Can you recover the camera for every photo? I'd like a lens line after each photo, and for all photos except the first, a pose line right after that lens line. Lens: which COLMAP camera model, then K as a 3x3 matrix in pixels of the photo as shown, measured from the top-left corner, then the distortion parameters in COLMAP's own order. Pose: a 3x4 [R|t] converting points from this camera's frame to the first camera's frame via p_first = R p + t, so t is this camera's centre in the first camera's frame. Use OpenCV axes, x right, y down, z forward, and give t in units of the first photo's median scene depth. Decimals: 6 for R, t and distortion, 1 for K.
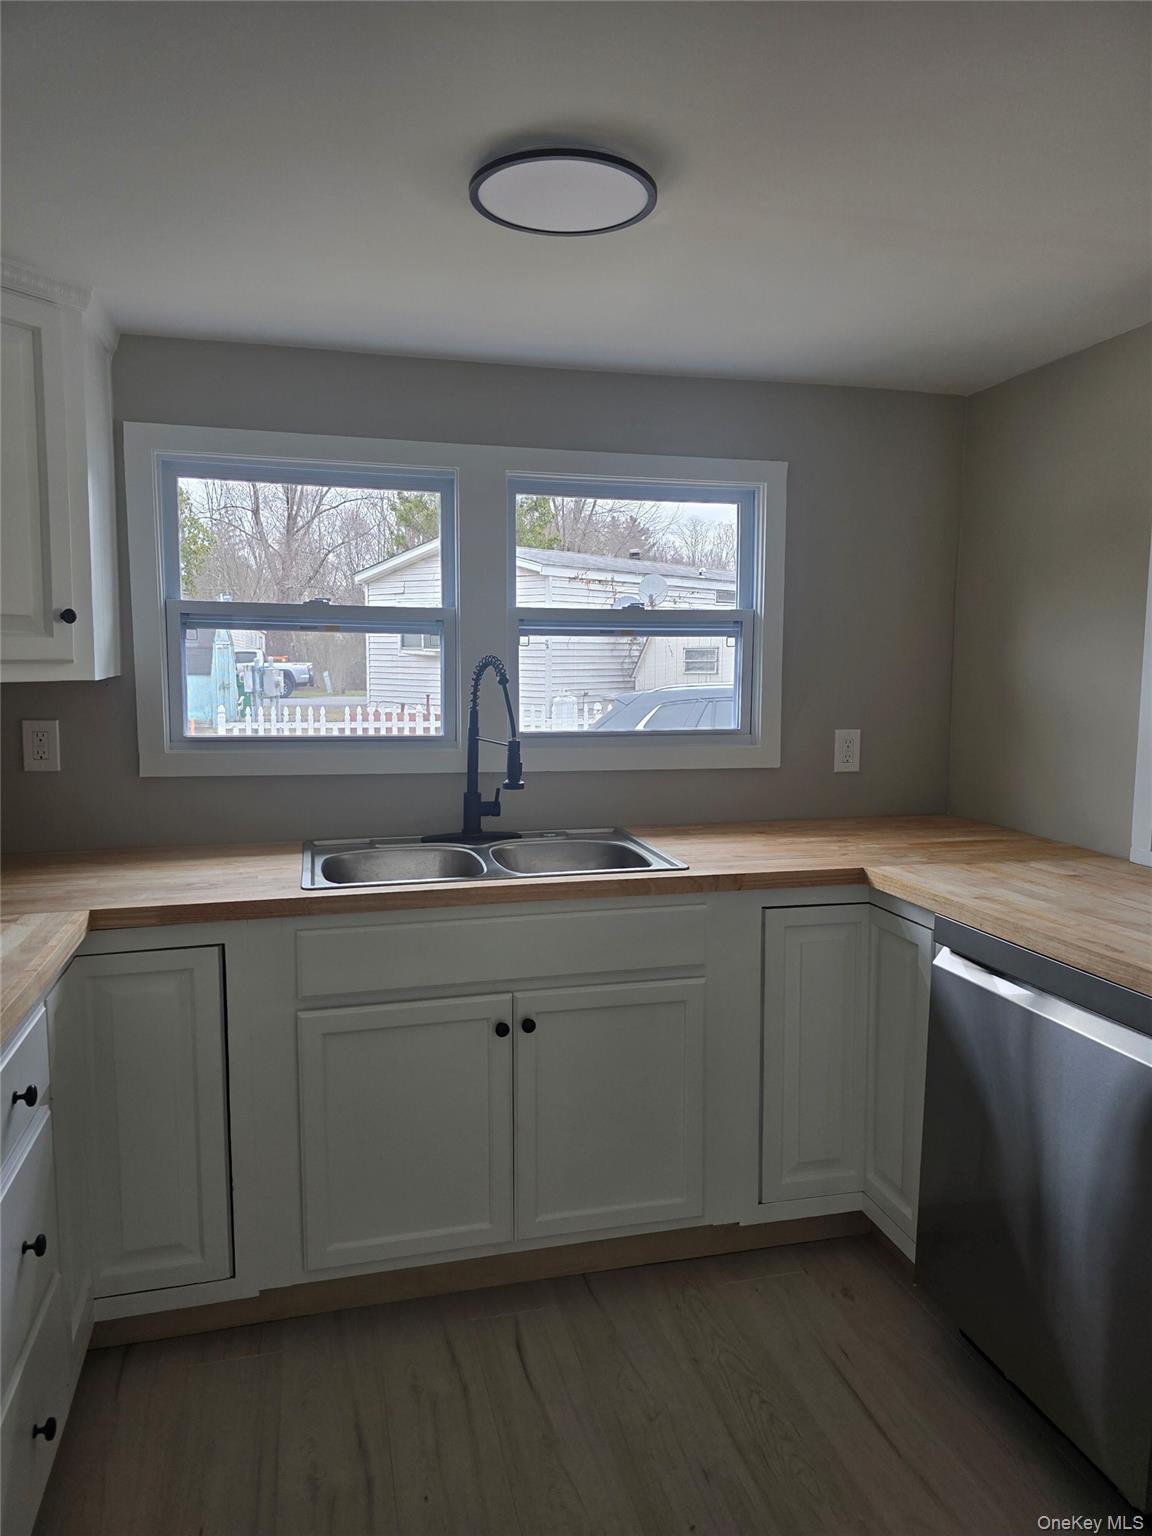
lens RADIAL K [[1009.9, 0, 528.2], [0, 1009.9, 773.7], [0, 0, 1]] dist [0.093068, -0.111235]
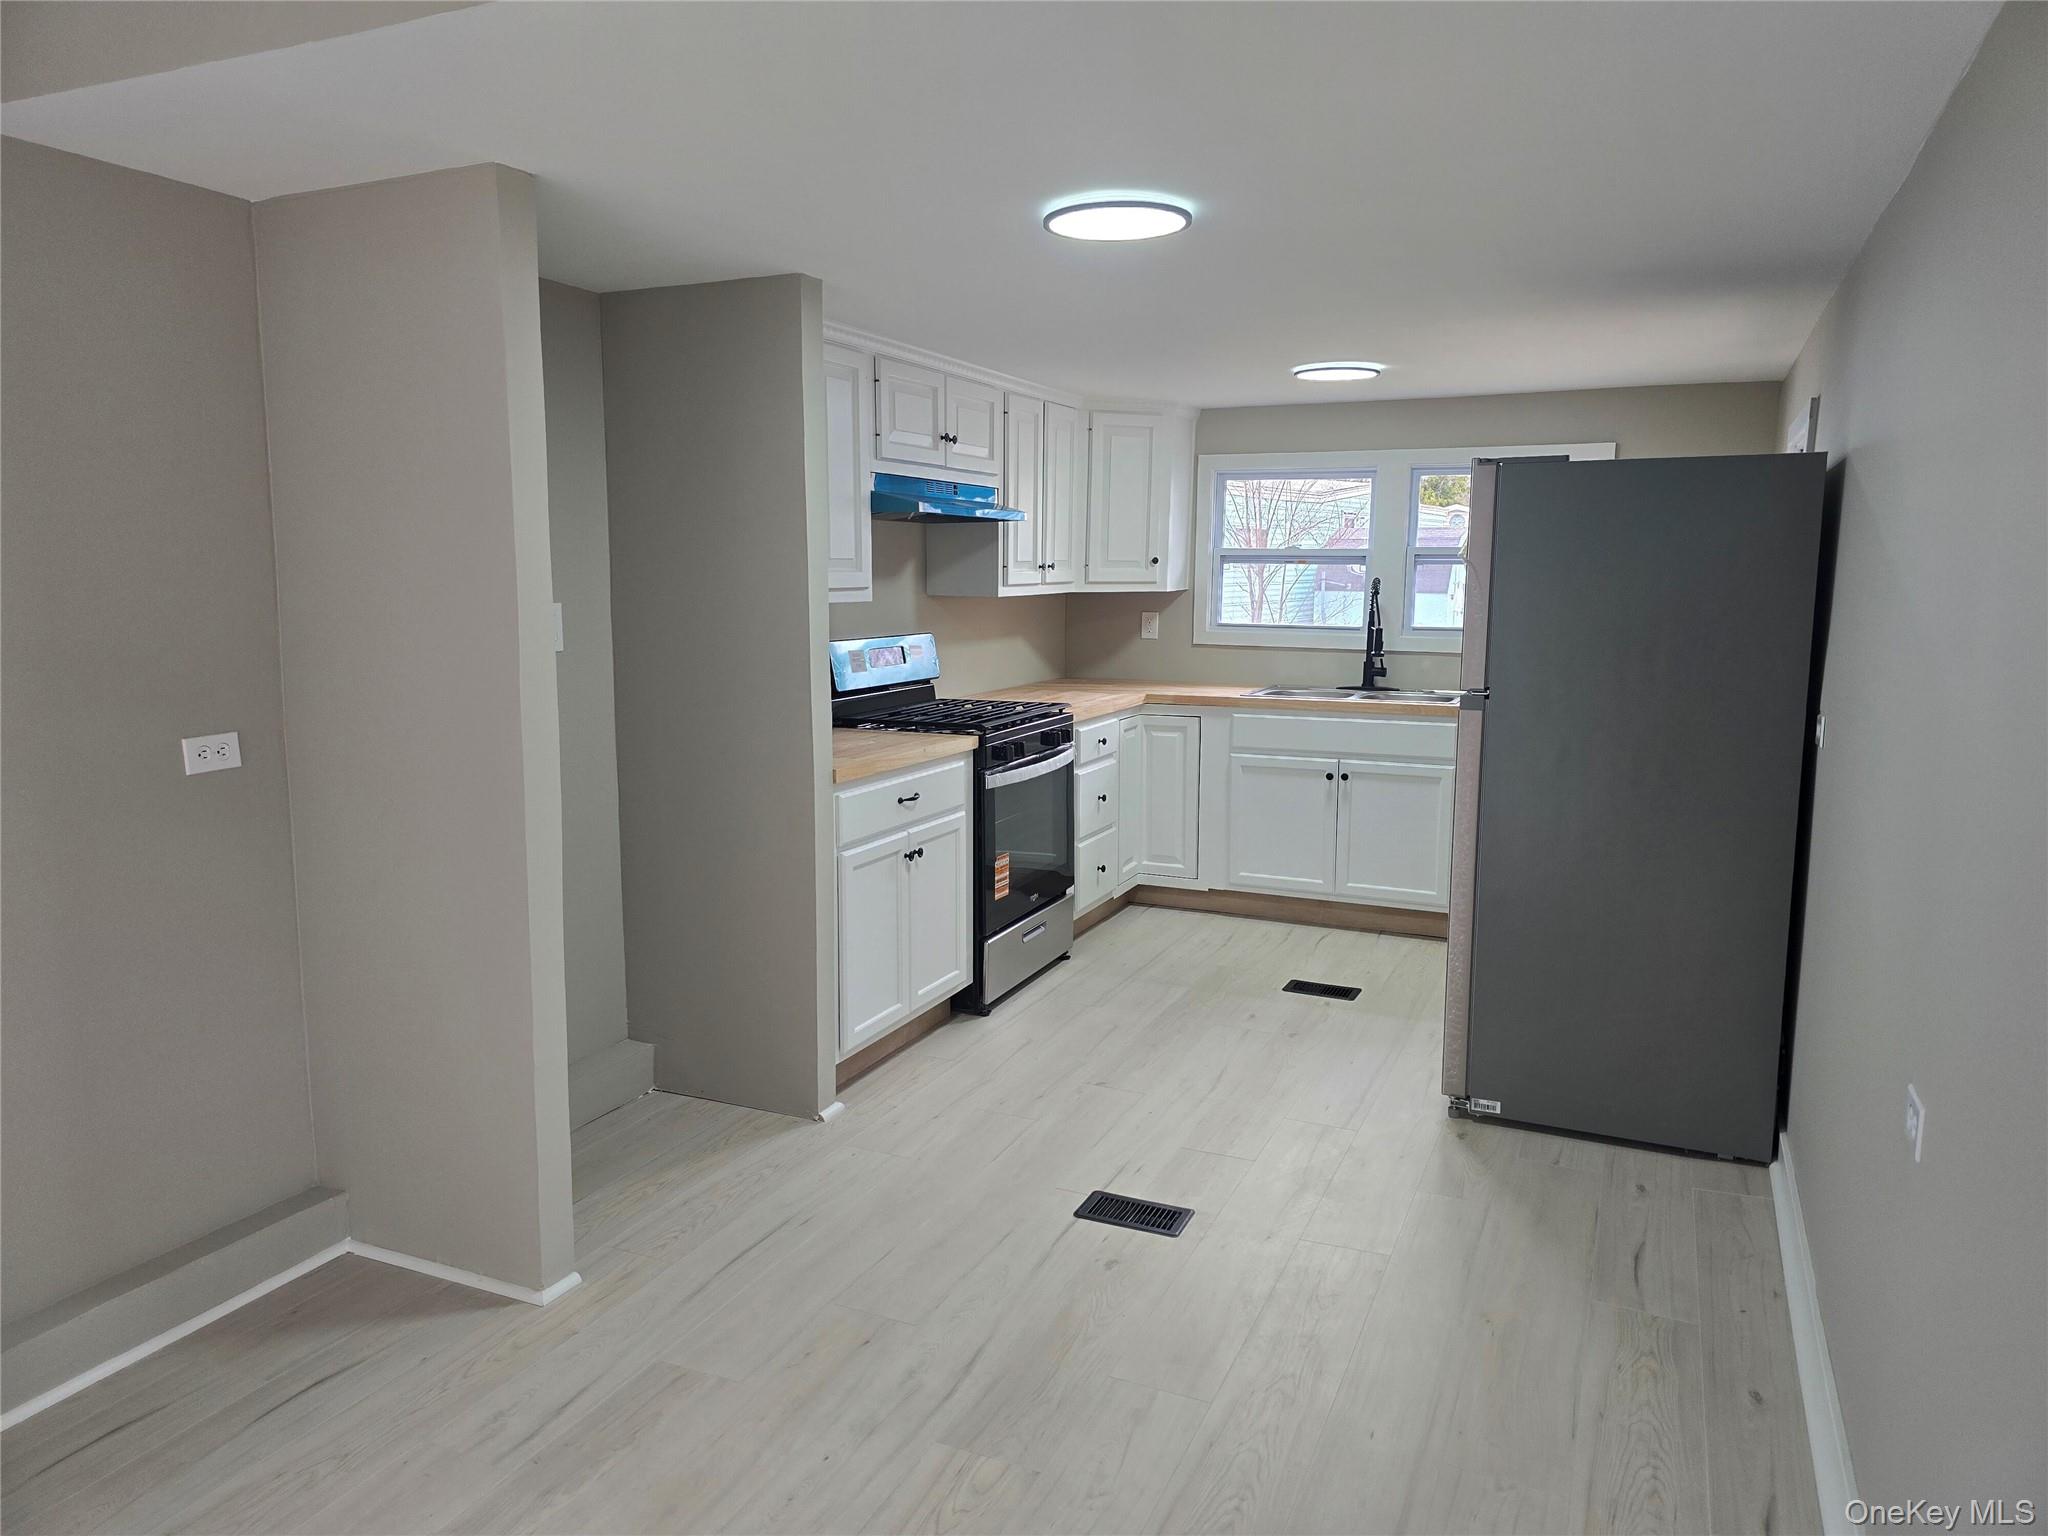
lens RADIAL K [[1346.5, 0, 1024.0], [0, 1346.5, 768.0], [0, 0, 1]] dist [0.093068, -0.111235]
pose [[0.796995, 0.091562, -0.597005, 0.917247], [-0.073461, 0.995799, 0.054656, 0.123967], [0.599502, 0.000296, 0.800373, -1.228919]]
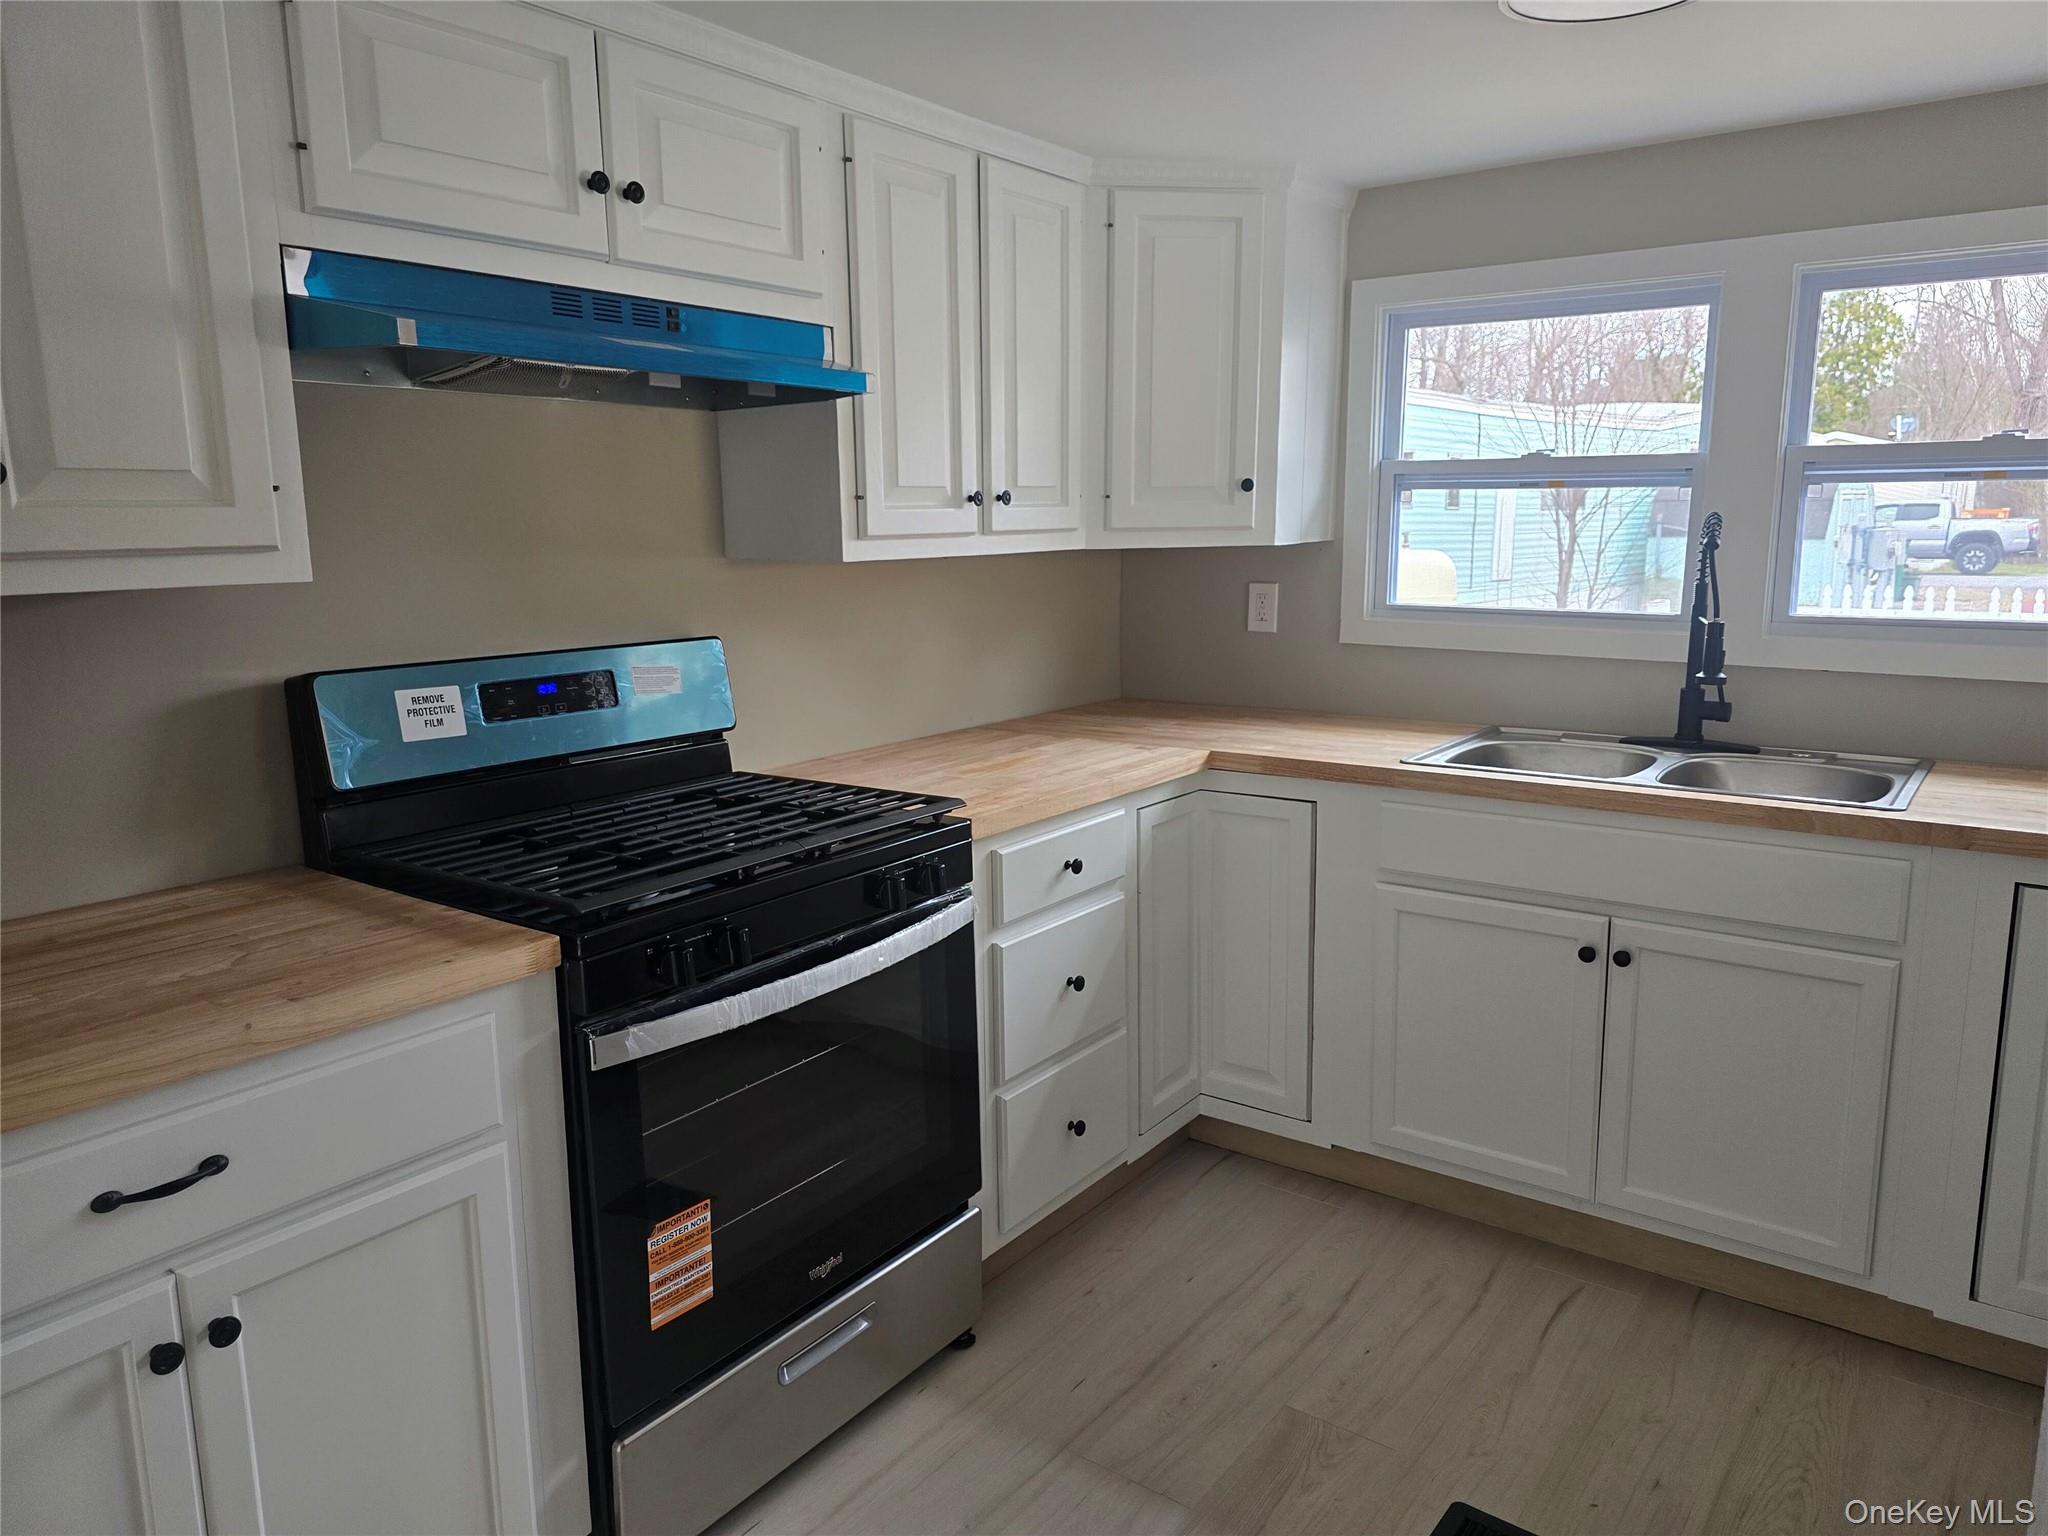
lens RADIAL K [[1339.0, 0, 1055.3], [0, 1339.0, 761.1], [0, 0, 1]] dist [0.079443, -0.092714]
pose [[0.658519, 0.126005, -0.741940, 0.450523], [-0.076840, 0.991989, 0.100270, 0.007802], [0.748631, -0.009019, 0.662926, -0.086711]]
